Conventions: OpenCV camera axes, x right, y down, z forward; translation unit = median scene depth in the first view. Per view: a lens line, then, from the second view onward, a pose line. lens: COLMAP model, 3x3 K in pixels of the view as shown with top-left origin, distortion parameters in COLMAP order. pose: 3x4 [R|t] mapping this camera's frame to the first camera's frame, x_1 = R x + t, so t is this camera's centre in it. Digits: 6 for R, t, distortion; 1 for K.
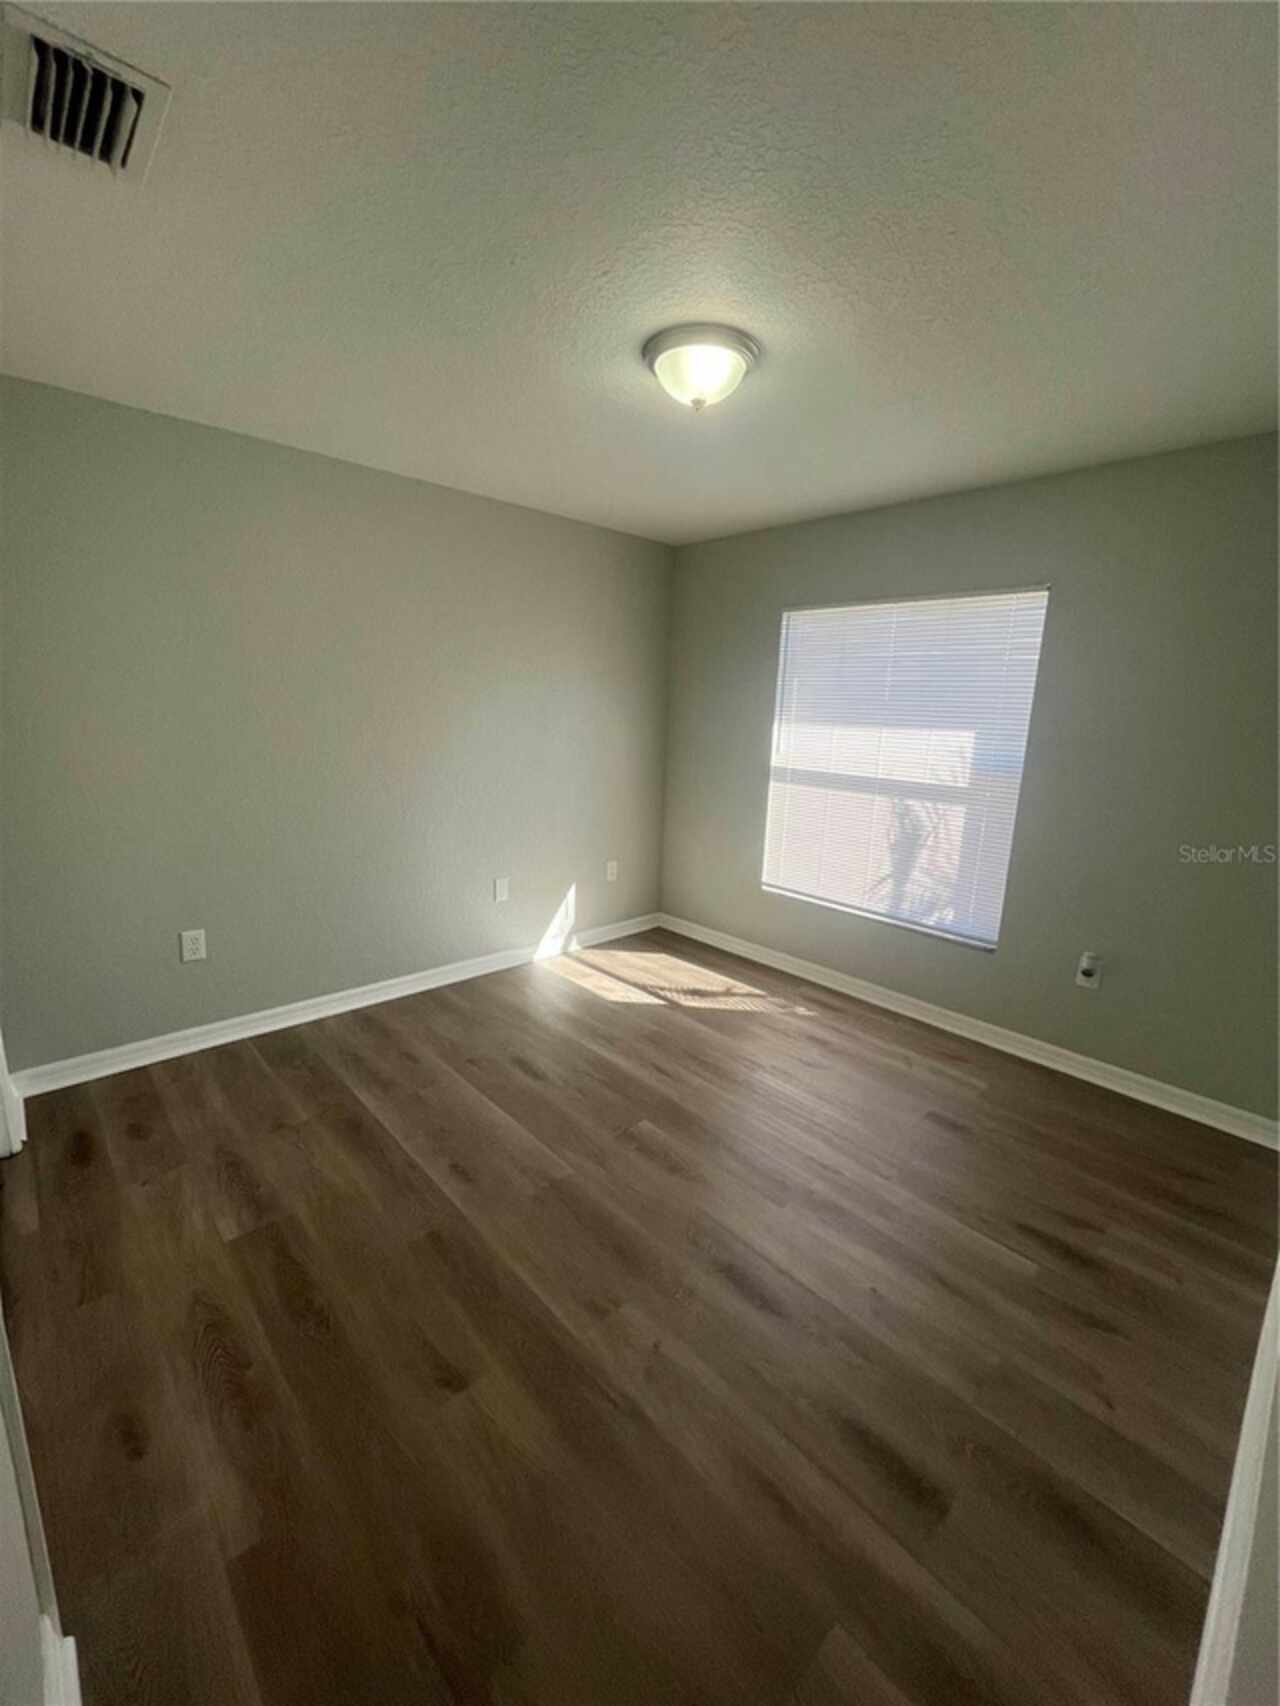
lens RADIAL K [[687.0, 0, 641.1], [0, 687.0, 850.3], [0, 0, 1]] dist [-0.007989, -0.000254]
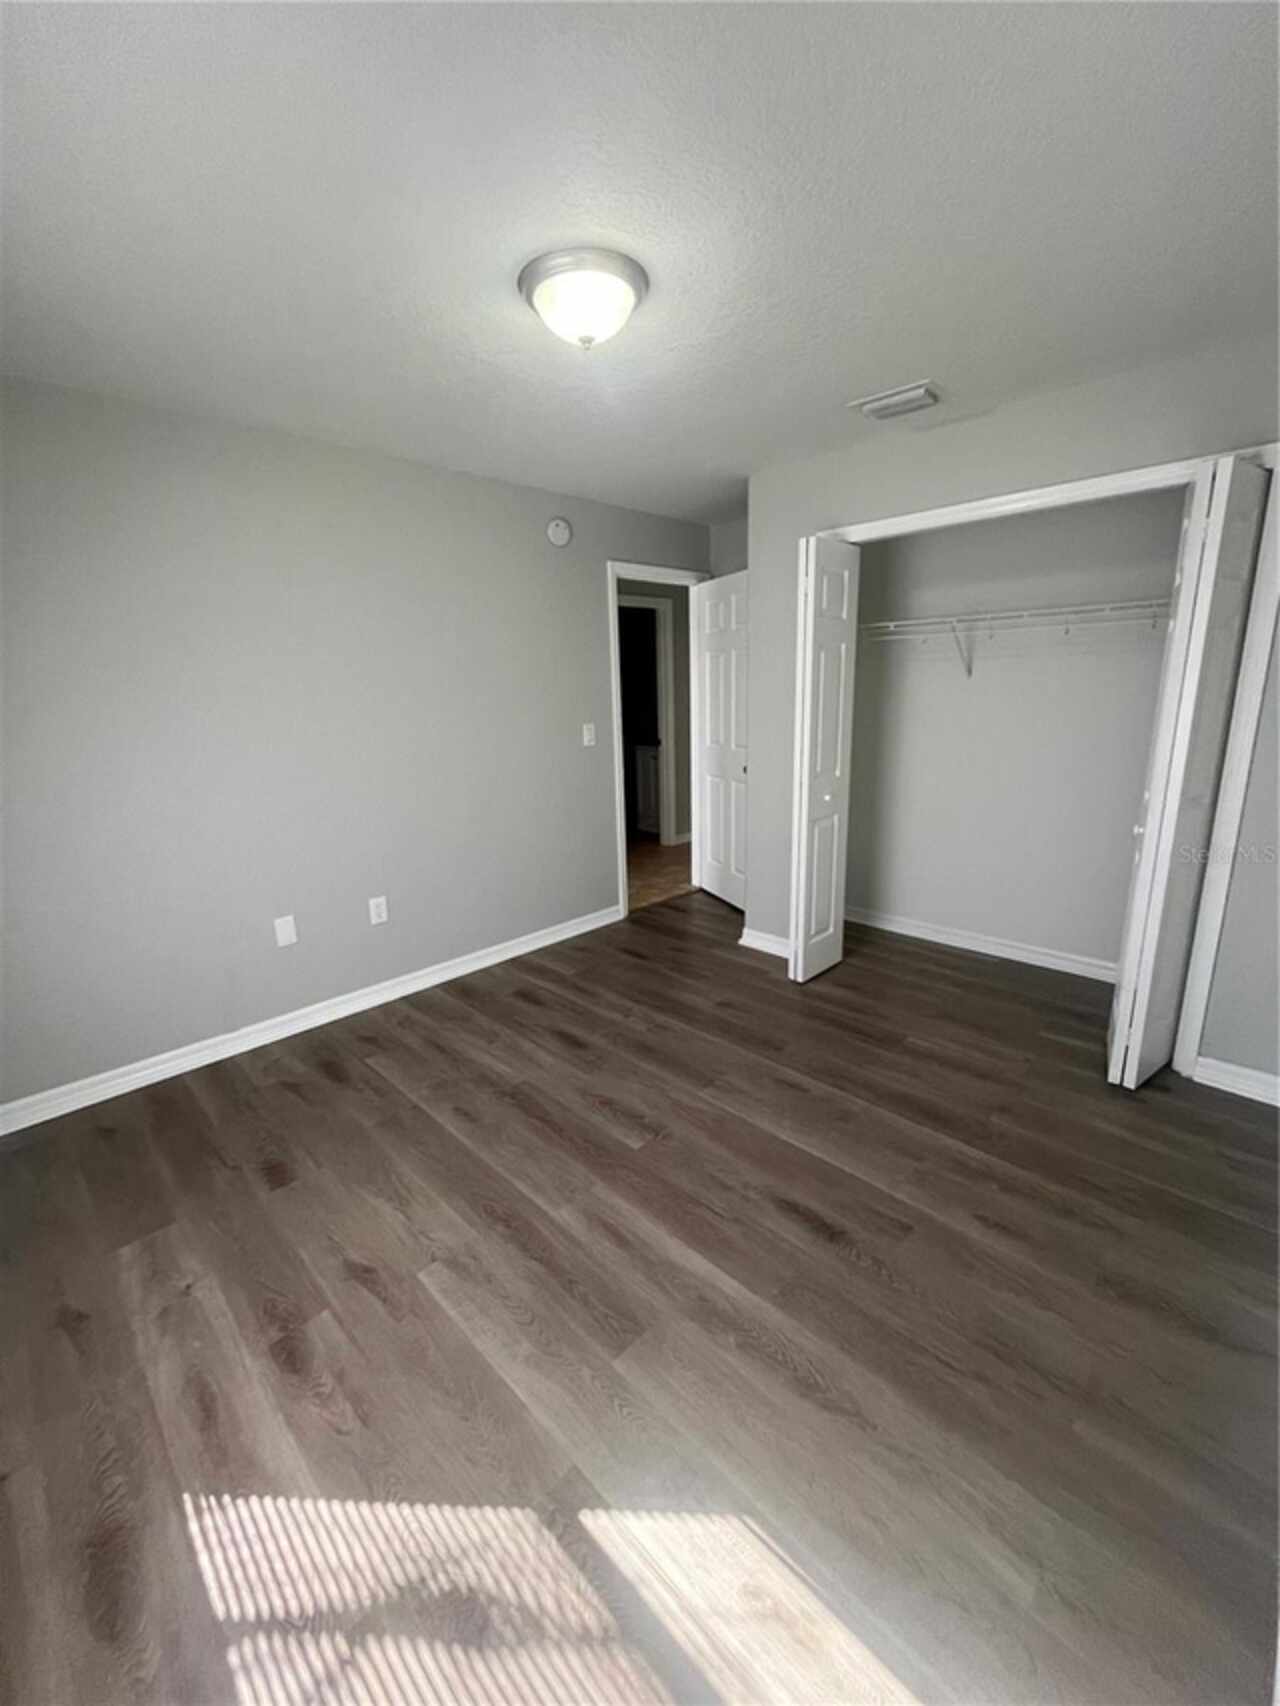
lens RADIAL K [[687.0, 0, 641.6], [0, 687.0, 852.6], [0, 0, 1]] dist [-0.007989, -0.000254]
pose [[-0.999529, -0.004817, -0.030305, 0.028829], [-0.017380, 0.902776, 0.429760, -0.358509], [0.025289, 0.430084, -0.902434, 1.769325]]
